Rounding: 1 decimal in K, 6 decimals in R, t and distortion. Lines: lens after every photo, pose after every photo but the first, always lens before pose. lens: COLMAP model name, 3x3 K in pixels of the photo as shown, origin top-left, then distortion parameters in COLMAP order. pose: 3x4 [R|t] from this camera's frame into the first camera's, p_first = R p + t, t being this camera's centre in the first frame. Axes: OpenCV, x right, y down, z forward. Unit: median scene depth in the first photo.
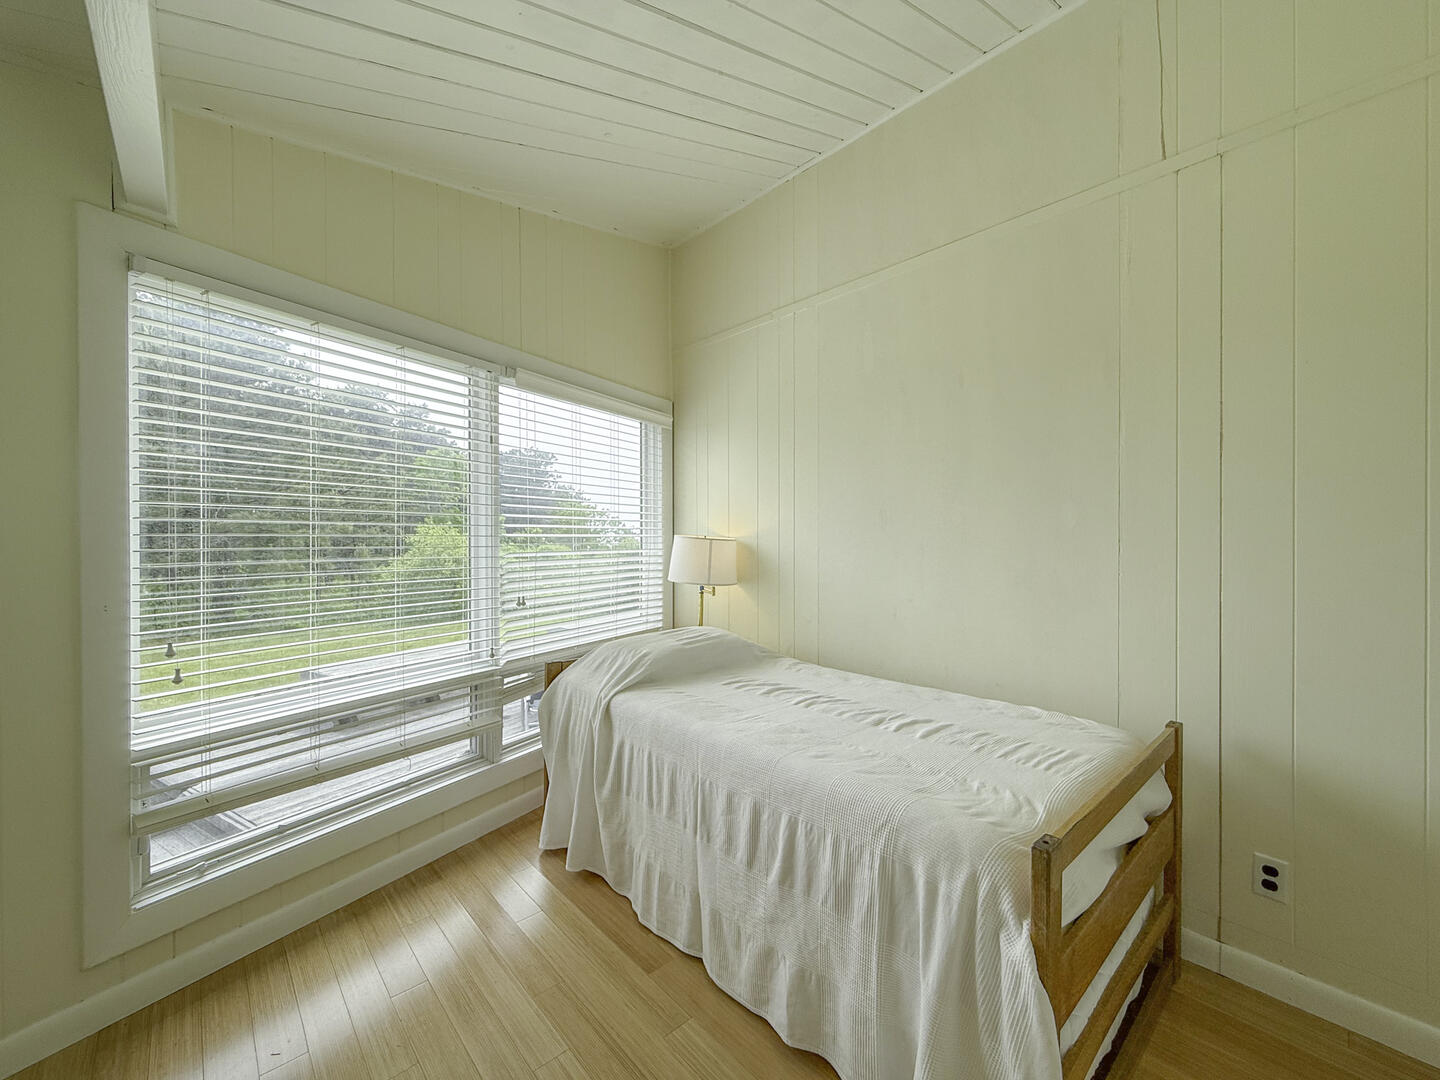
lens RADIAL K [[585.9, 0, 721.6], [0, 585.9, 538.5], [0, 0, 1]] dist [0.000887, 0.000414]
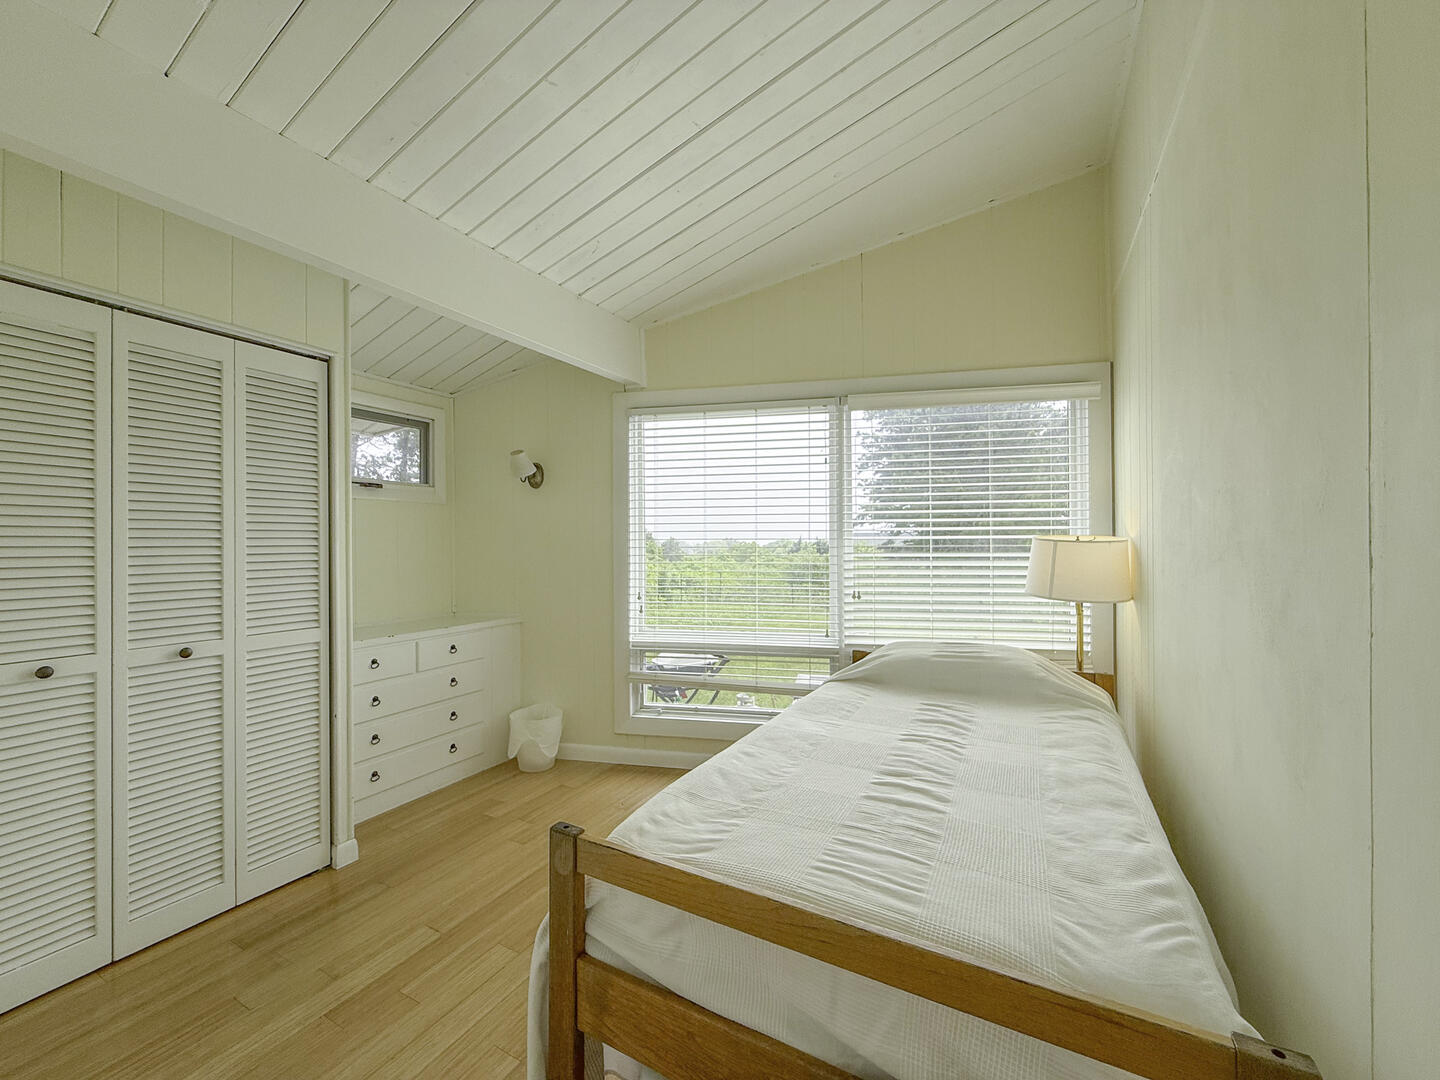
lens RADIAL K [[585.9, 0, 723.2], [0, 585.9, 541.7], [0, 0, 1]] dist [0.000887, 0.000414]
pose [[0.318003, -0.004337, -0.948080, 0.814496], [0.003107, 0.999989, -0.003533, 0.005026], [0.948085, -0.001822, 0.318013, 0.463417]]
